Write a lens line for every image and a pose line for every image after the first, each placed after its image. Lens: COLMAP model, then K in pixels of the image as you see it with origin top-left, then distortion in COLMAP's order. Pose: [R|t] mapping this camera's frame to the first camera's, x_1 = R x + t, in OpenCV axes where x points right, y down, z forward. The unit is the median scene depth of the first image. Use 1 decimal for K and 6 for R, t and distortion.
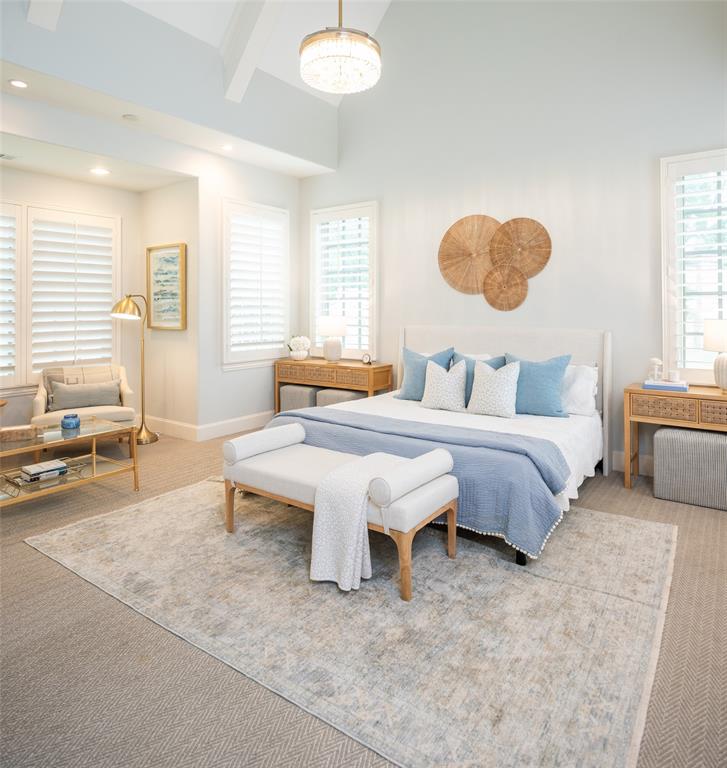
lens RADIAL K [[520.2, 0, 363.8], [0, 520.2, 385.8], [0, 0, 1]] dist [-0.000347, -0.003957]
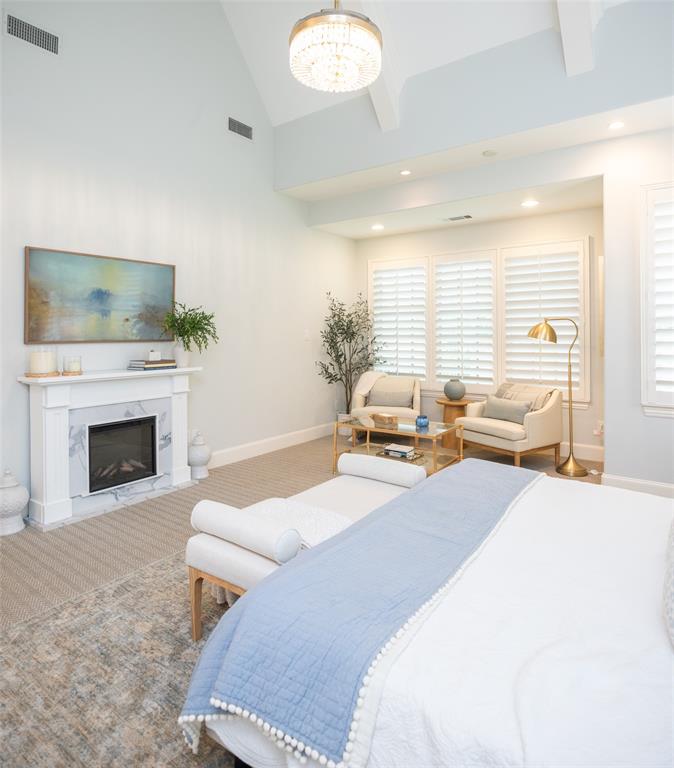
lens RADIAL K [[470.3, 0, 338.1], [0, 470.3, 381.6], [0, 0, 1]] dist [-0.000779, 0.000147]
pose [[0.005011, 0.106818, -0.994266, 0.464017], [-0.146073, 0.983692, 0.104945, -0.095860], [0.989261, 0.144710, 0.020532, 0.624689]]
